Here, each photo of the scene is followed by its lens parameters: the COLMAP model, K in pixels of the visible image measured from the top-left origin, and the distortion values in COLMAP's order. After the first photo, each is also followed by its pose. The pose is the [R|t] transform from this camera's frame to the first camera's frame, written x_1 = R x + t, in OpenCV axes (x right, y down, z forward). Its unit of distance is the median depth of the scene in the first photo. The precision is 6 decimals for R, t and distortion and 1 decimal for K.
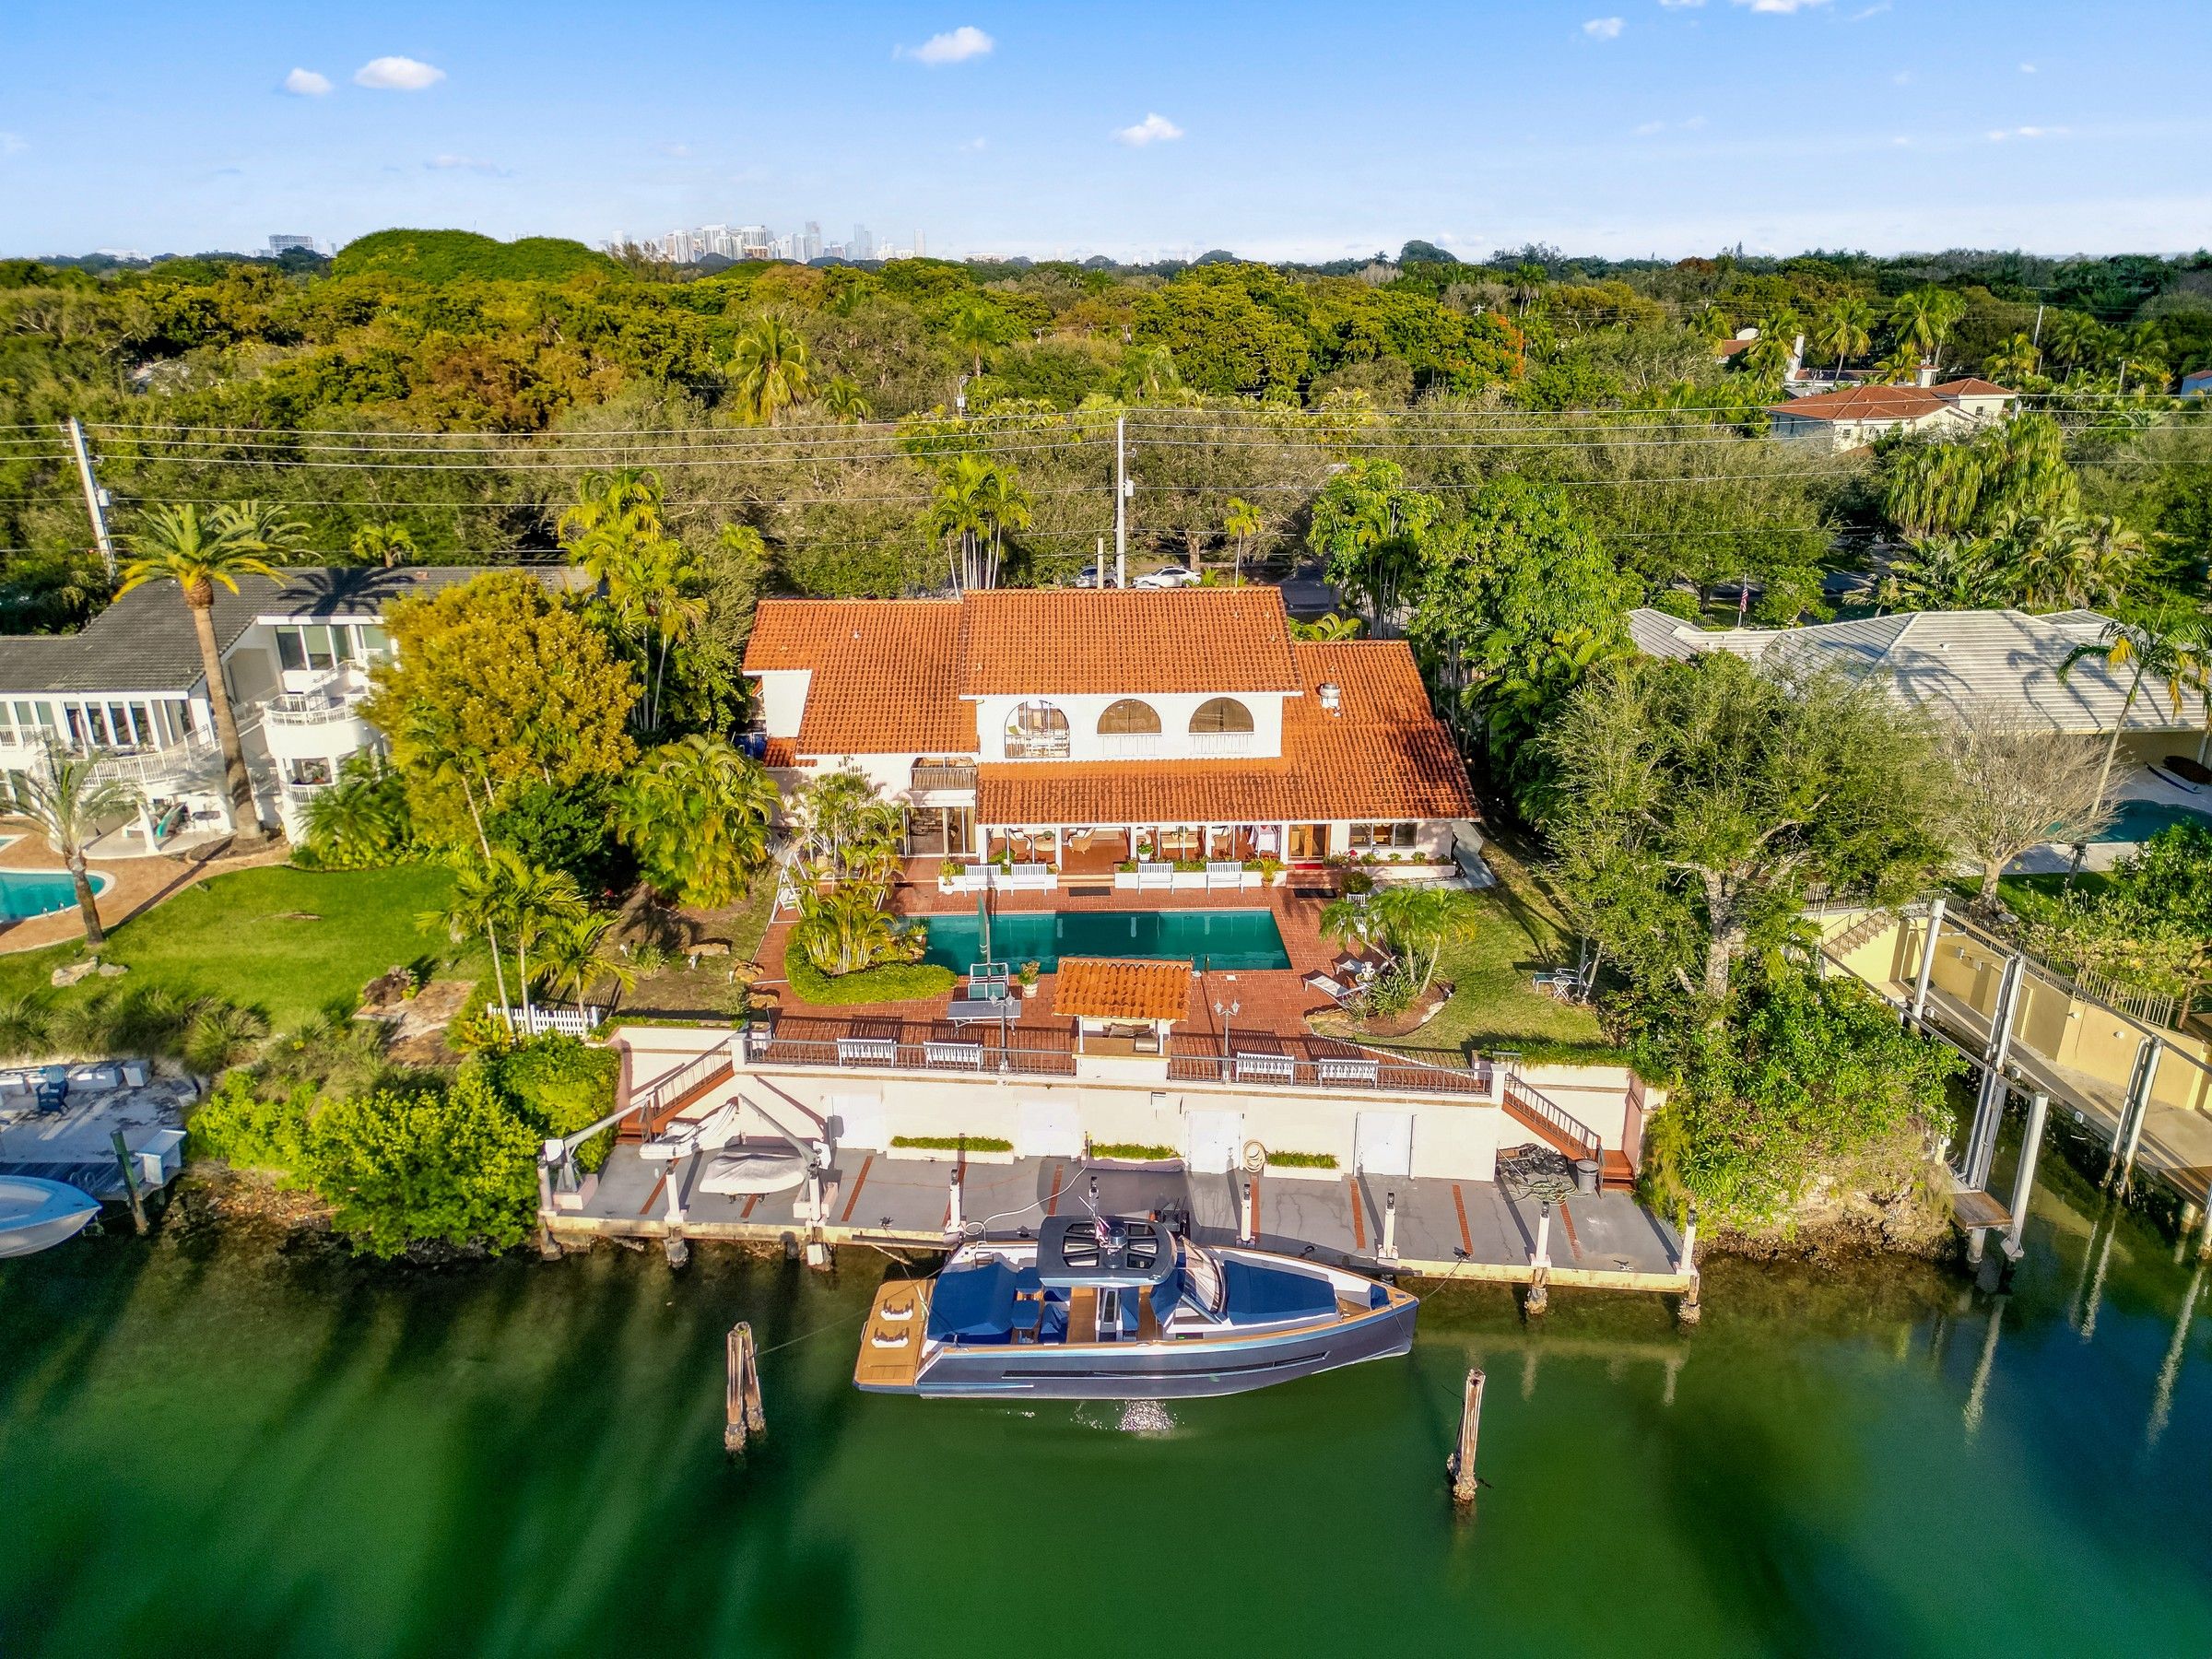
lens RADIAL K [[1532.0, 0, 1106.0], [0, 1532.0, 829.5], [0, 0, 1]] dist [0.074951, -0.073090]
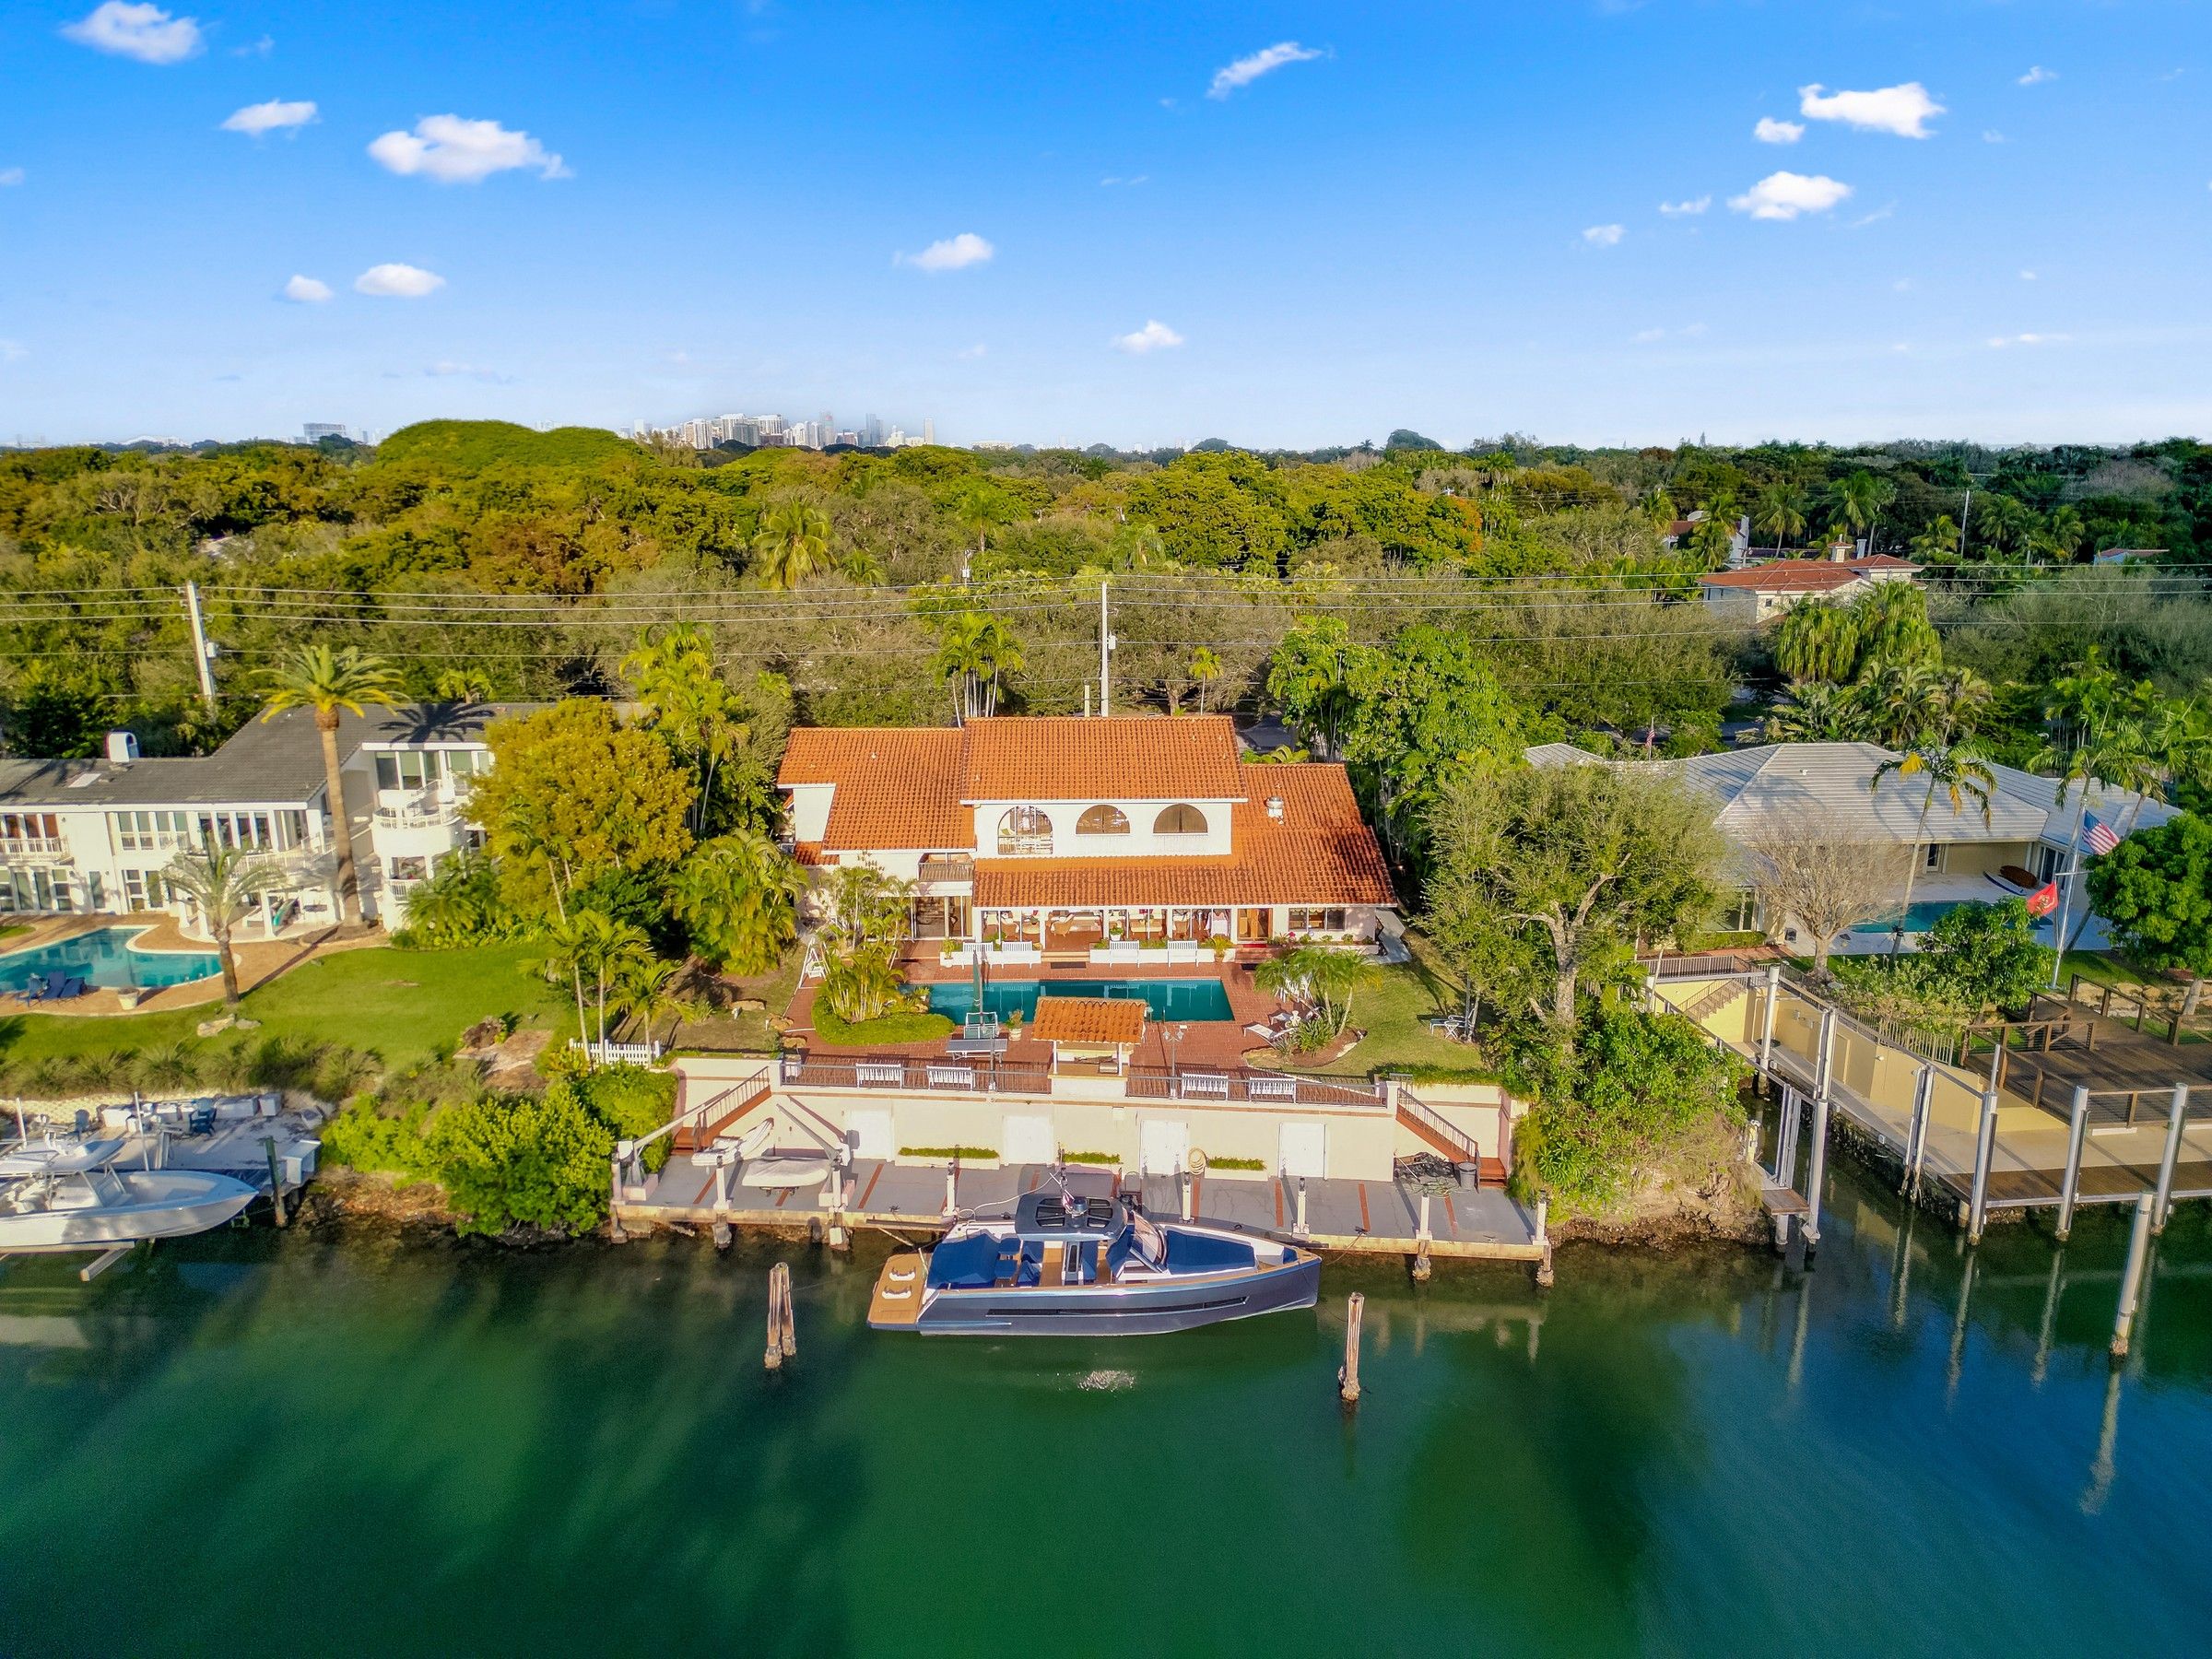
lens RADIAL K [[1532.0, 0, 1106.0], [0, 1532.0, 829.5], [0, 0, 1]] dist [0.074951, -0.073090]
pose [[0.999997, 0.002068, -0.000903, 0.019049], [-0.002154, 0.994006, -0.109305, 0.064268], [0.000671, 0.109306, 0.994008, -0.182364]]
